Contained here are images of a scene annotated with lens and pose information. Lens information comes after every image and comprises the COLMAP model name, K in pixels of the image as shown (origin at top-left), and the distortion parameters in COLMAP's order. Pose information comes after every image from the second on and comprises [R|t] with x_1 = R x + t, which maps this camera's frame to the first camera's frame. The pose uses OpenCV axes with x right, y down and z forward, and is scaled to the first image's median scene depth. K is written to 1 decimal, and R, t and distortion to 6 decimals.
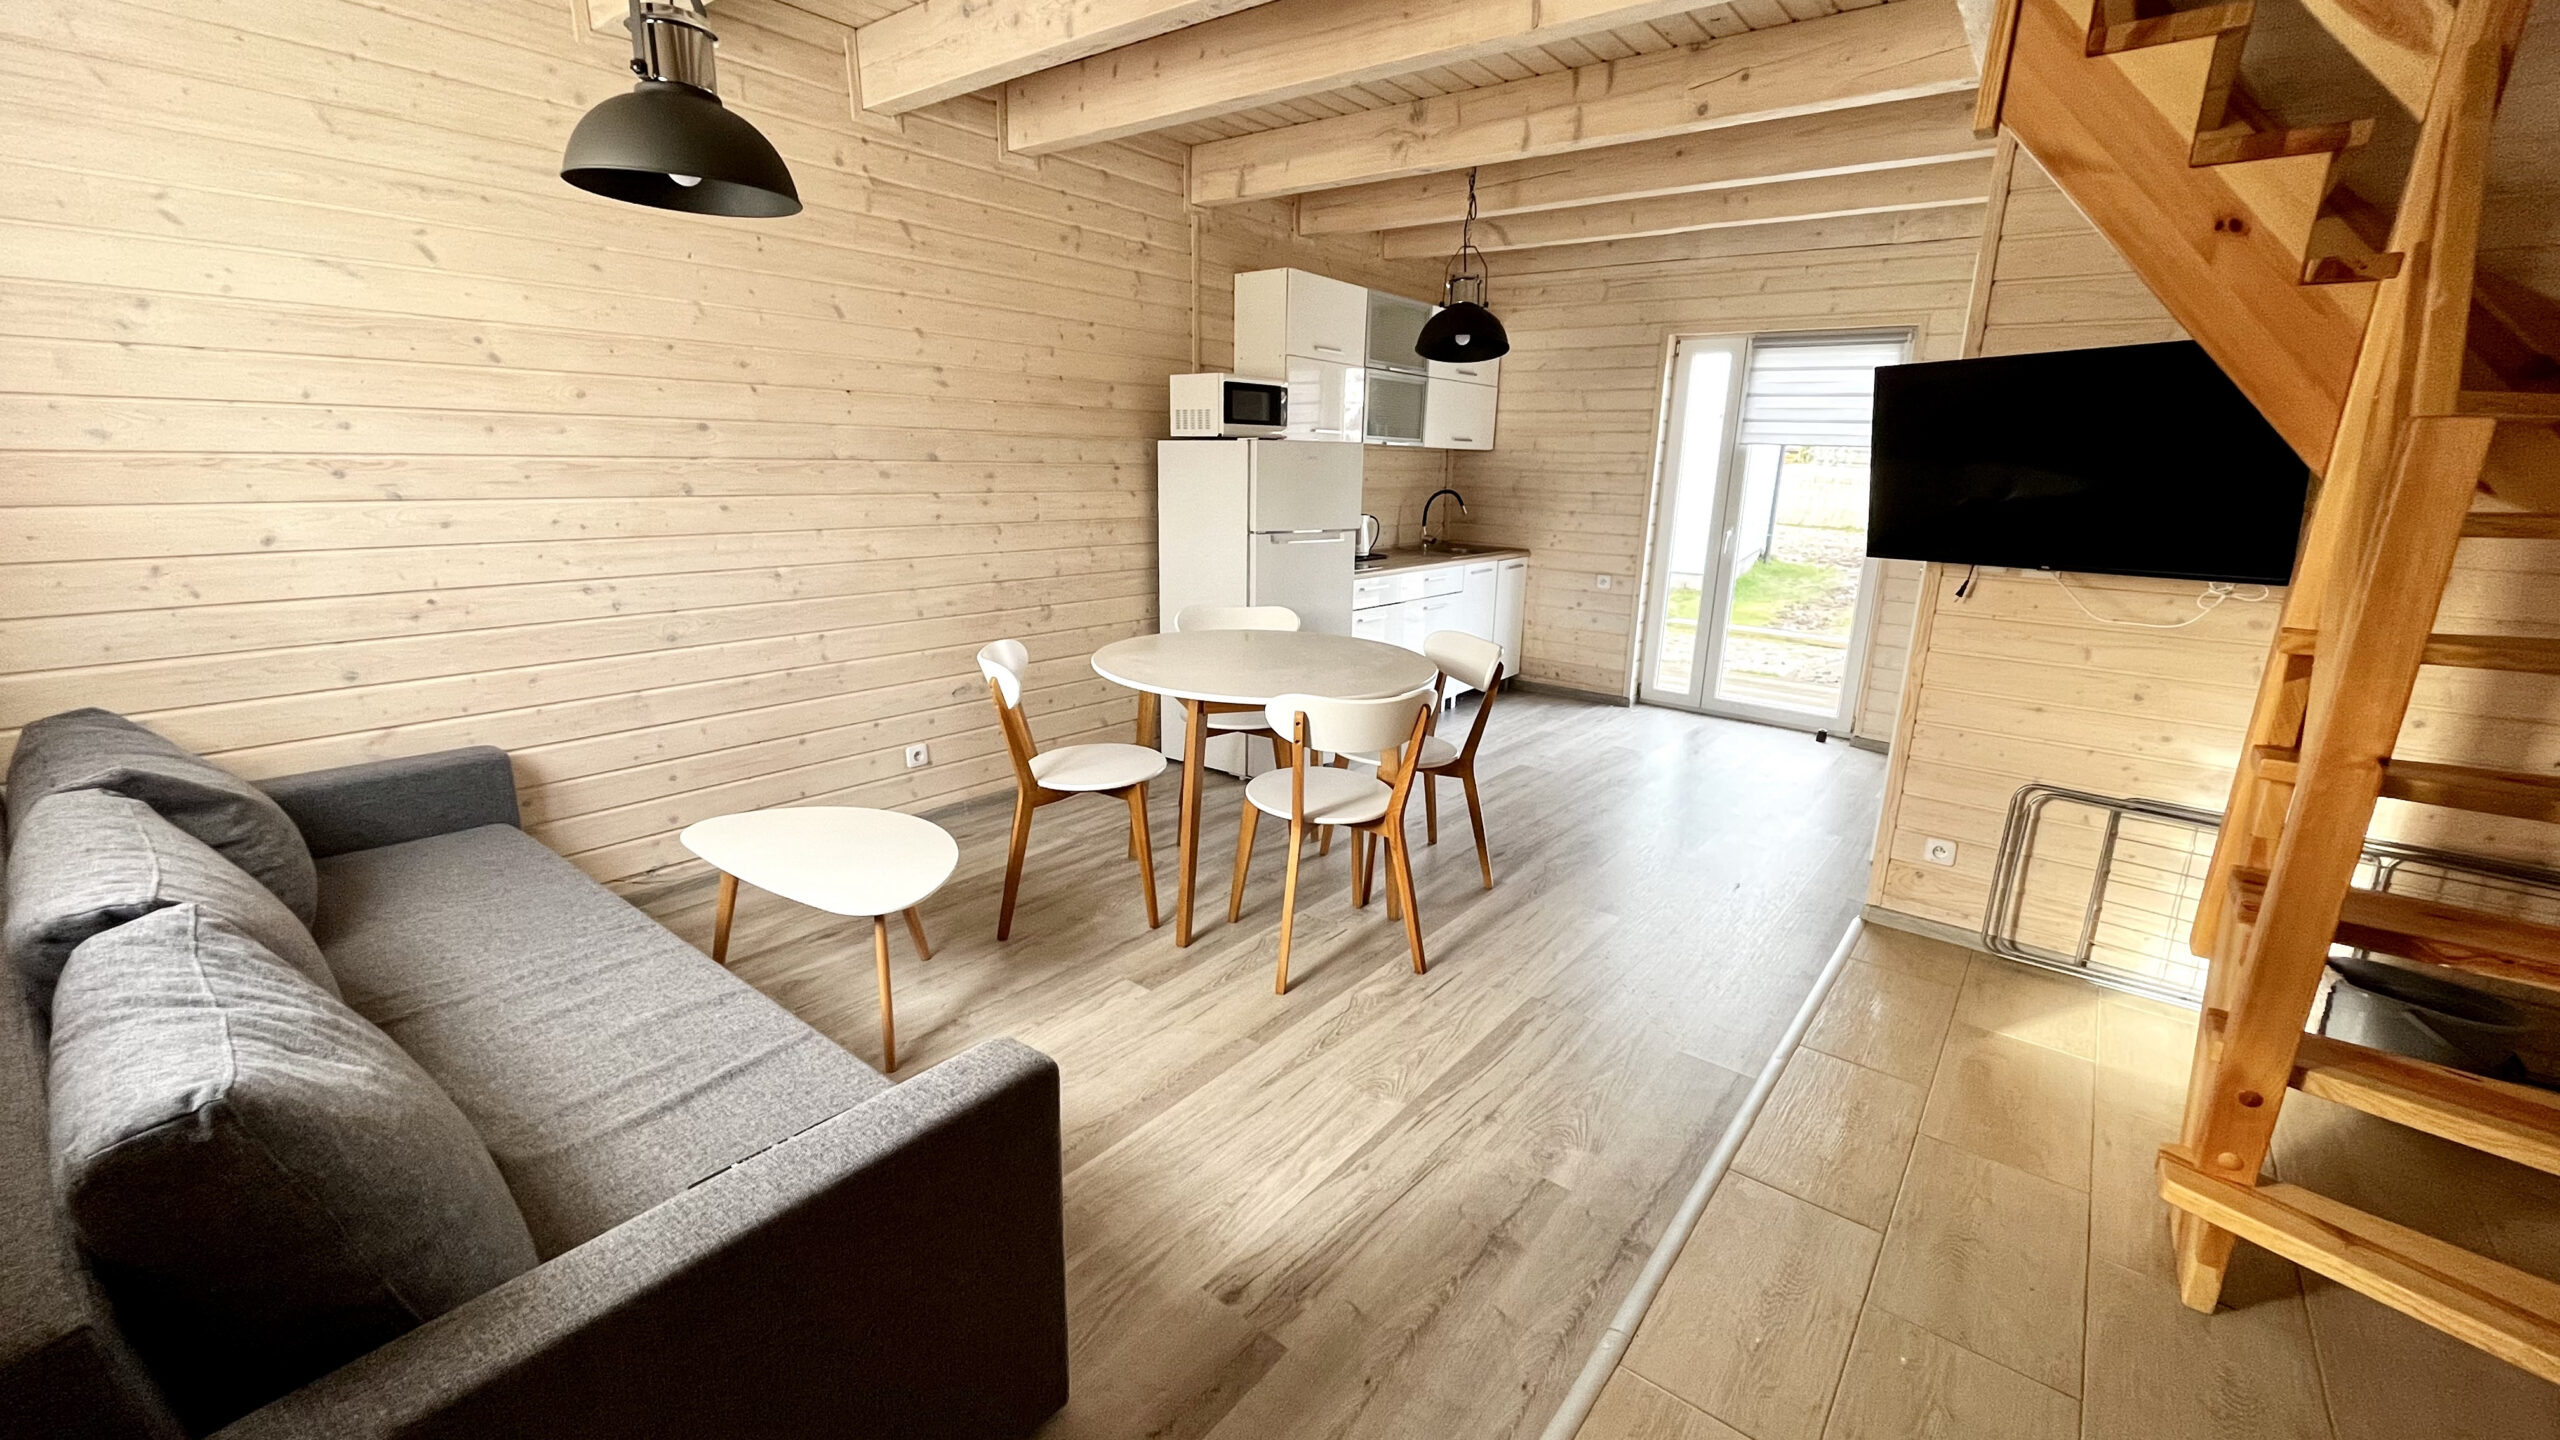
lens RADIAL K [[1010.8, 0, 1280.0], [0, 1010.8, 720.0], [0, 0, 1]] dist [-0.006931, -0.000157]
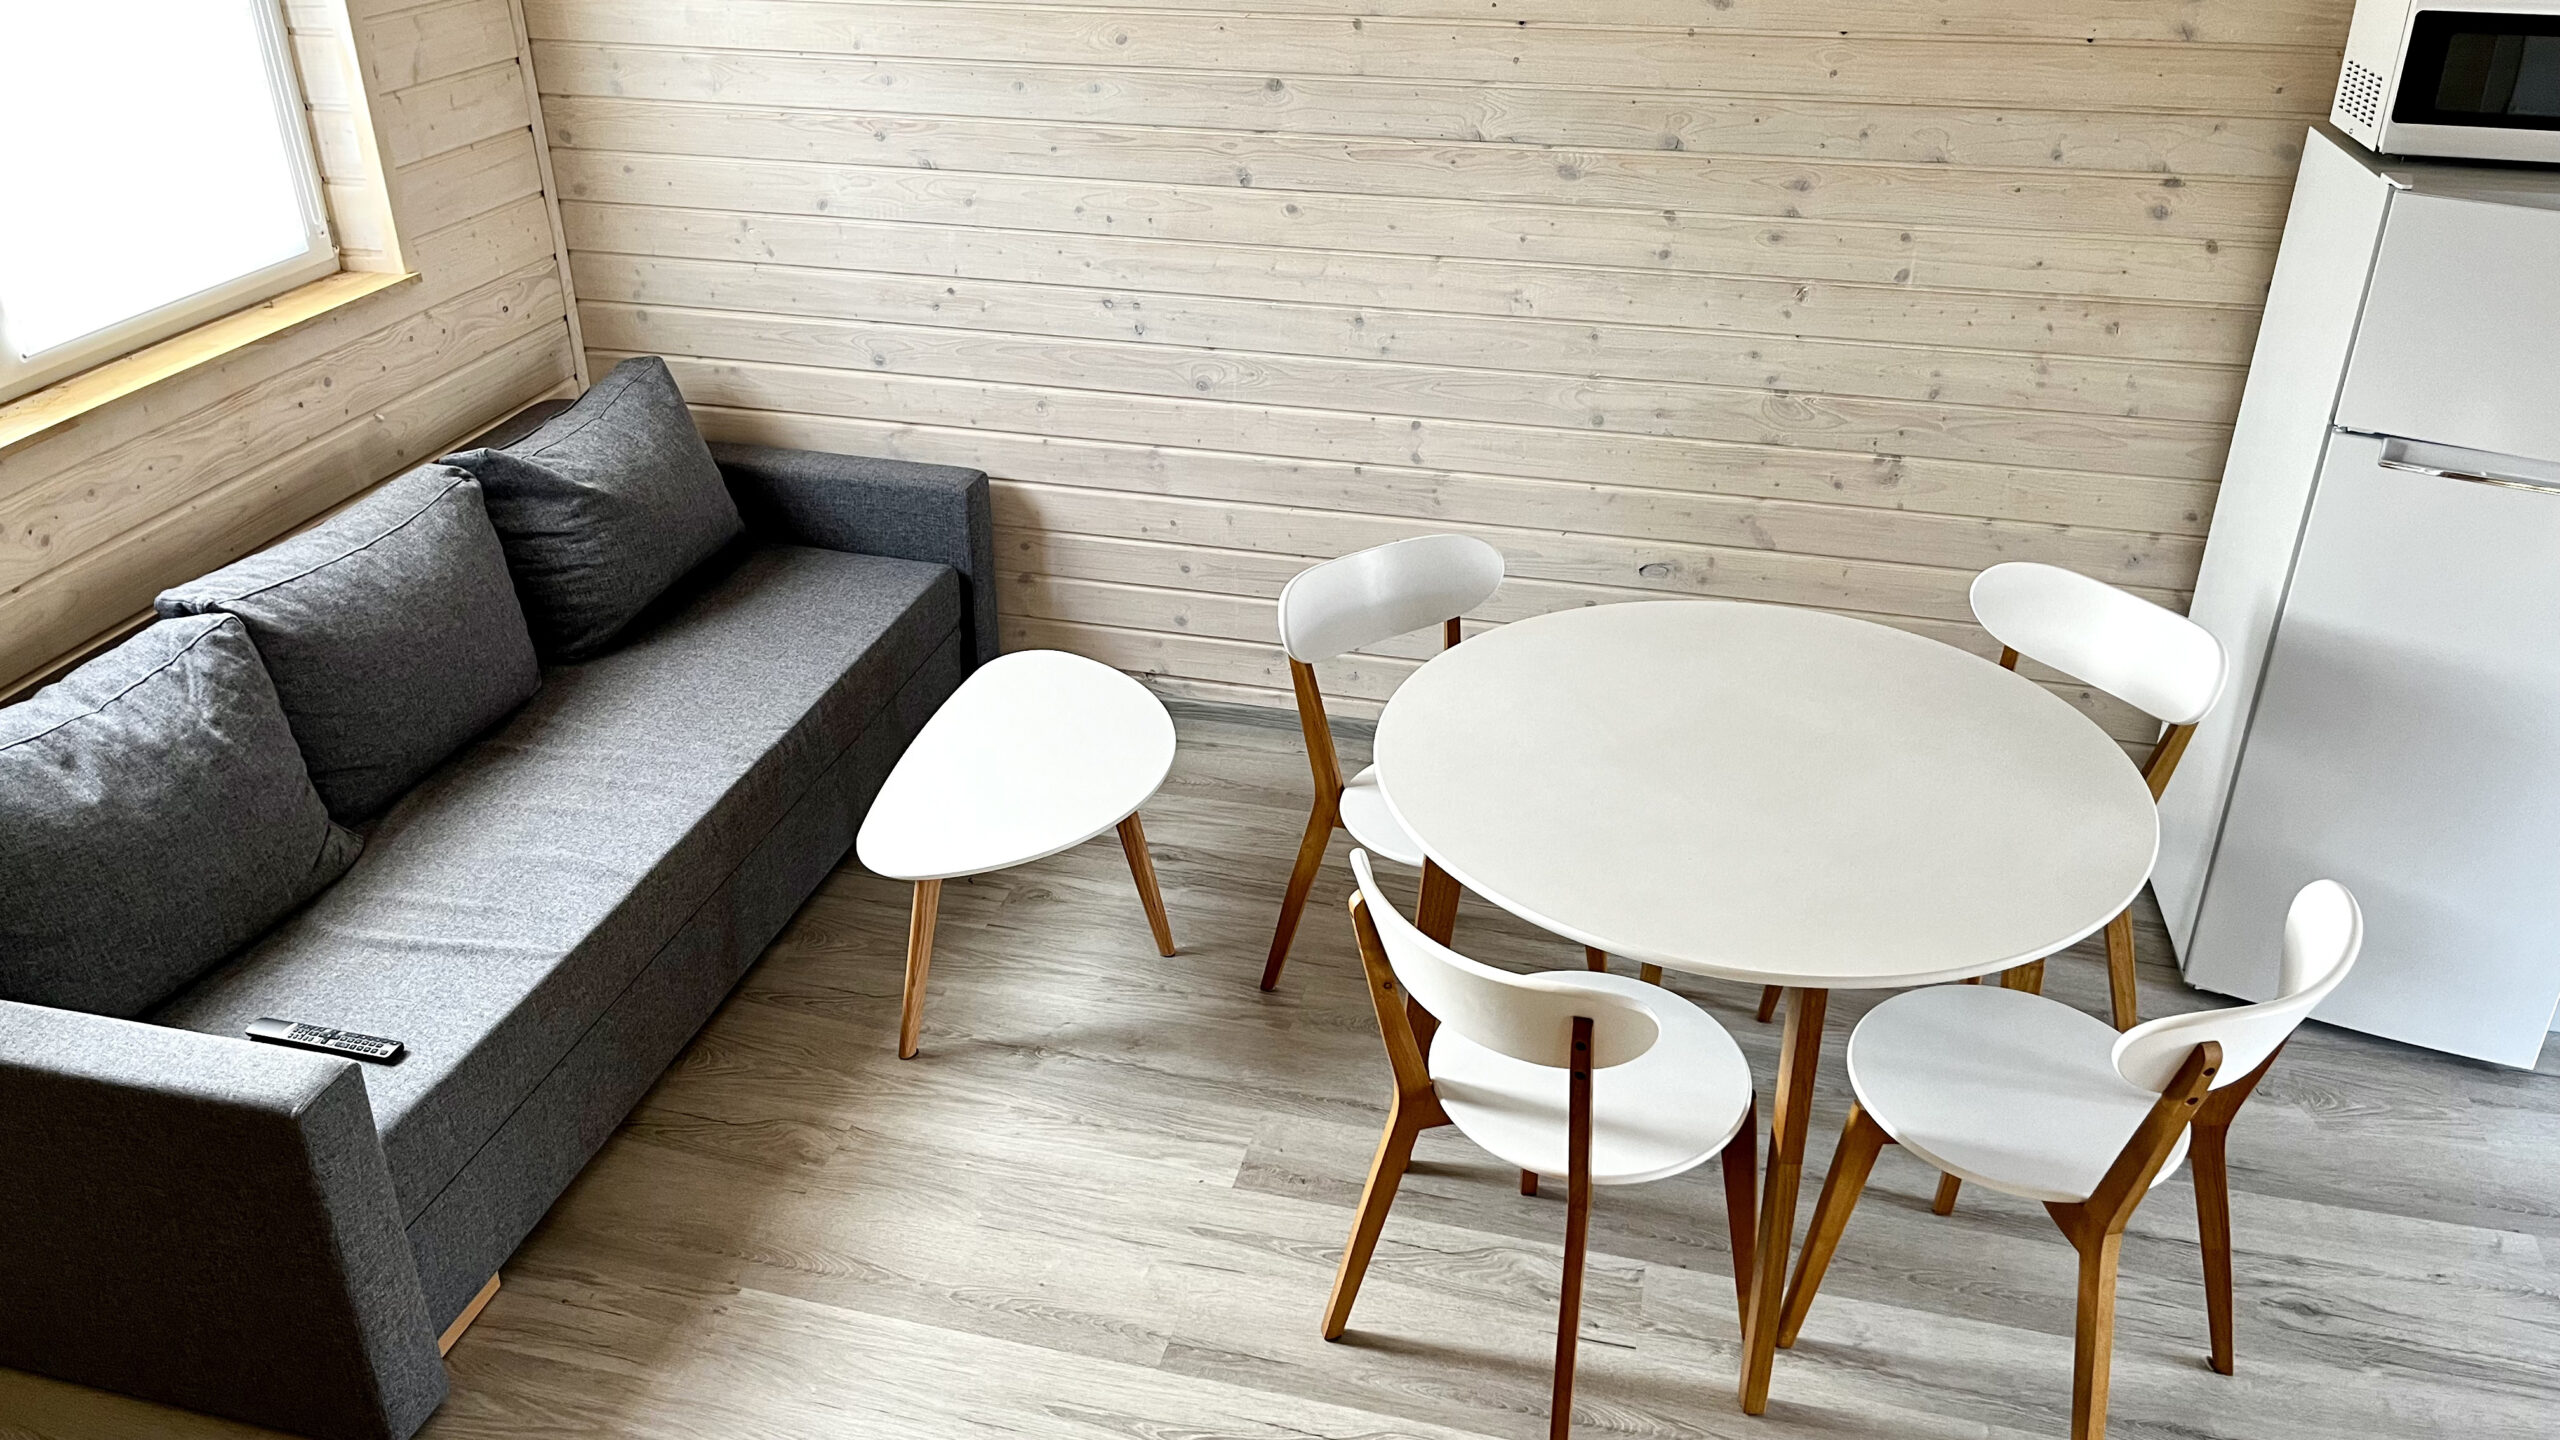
lens RADIAL K [[1912.0, 0, 1269.5], [0, 1912.0, 738.9], [0, 0, 1]] dist [0.072622, -0.108925]
pose [[0.414902, 0.410538, -0.811982, 0.542967], [-0.221355, 0.911151, 0.347571, -0.293425], [0.882529, 0.035528, 0.468913, 0.365711]]
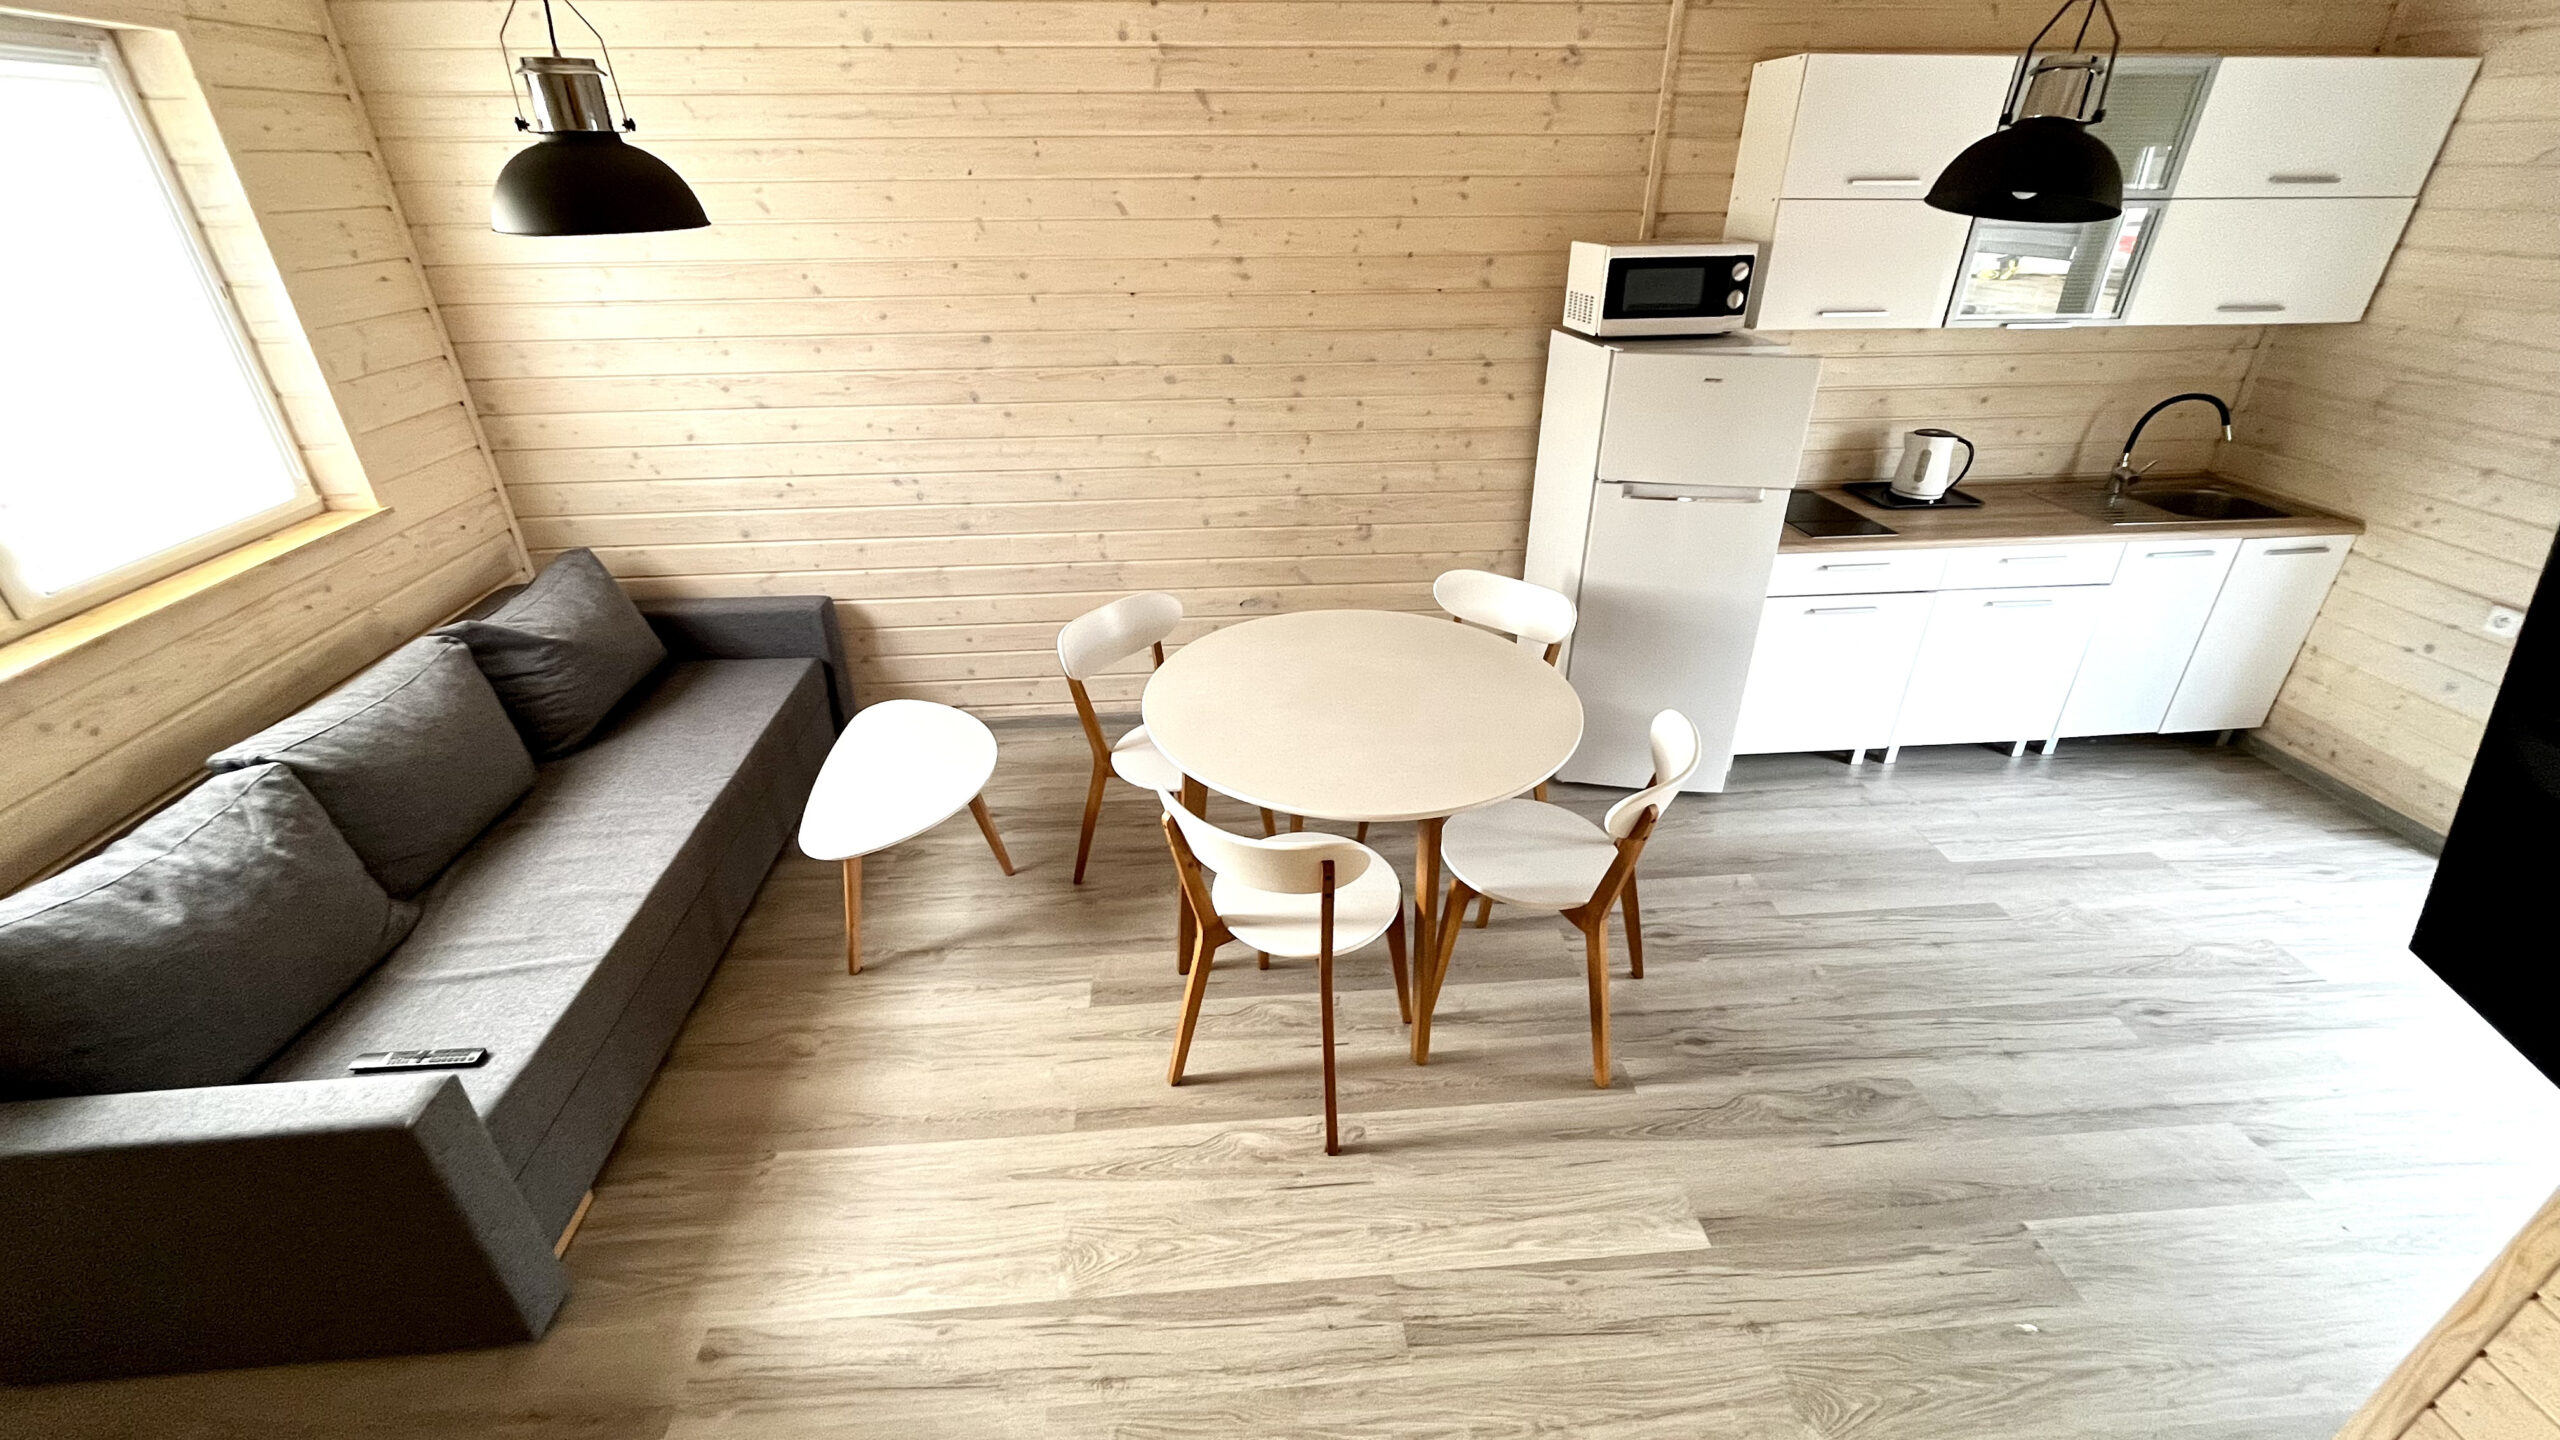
lens RADIAL K [[1019.5, 0, 1280.0], [0, 1019.5, 720.0], [0, 0, 1]] dist [0.000704, -0.006038]
pose [[0.688773, 0.321517, -0.649784, 0.424744], [-0.164020, 0.942150, 0.292320, -0.240694], [0.706180, -0.094764, 0.701662, 0.359984]]
